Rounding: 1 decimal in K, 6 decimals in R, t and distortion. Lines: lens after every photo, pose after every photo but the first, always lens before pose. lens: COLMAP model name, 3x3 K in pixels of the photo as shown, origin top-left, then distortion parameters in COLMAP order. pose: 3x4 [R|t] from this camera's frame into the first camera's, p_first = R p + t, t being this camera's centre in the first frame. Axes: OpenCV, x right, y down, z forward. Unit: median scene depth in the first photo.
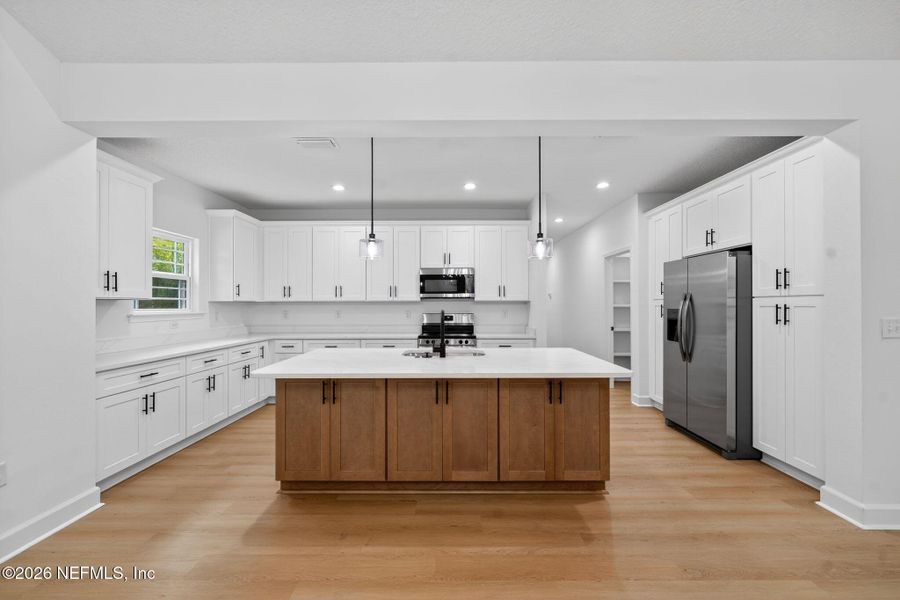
lens RADIAL K [[363.6, 0, 449.7], [0, 363.6, 304.9], [0, 0, 1]] dist [-0.002278, -0.000282]
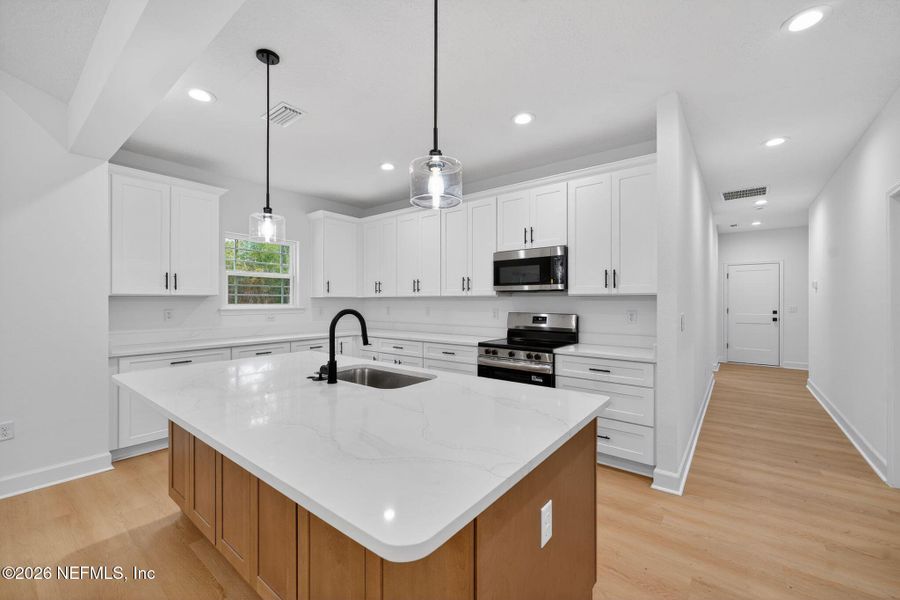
lens RADIAL K [[363.6, 0, 444.8], [0, 363.6, 299.3], [0, 0, 1]] dist [-0.002278, -0.000282]
pose [[0.783495, 0.000224, -0.621398, 0.320844], [-0.000683, 1.000000, -0.000502, -0.003508], [0.621398, 0.000818, 0.783495, 0.369102]]
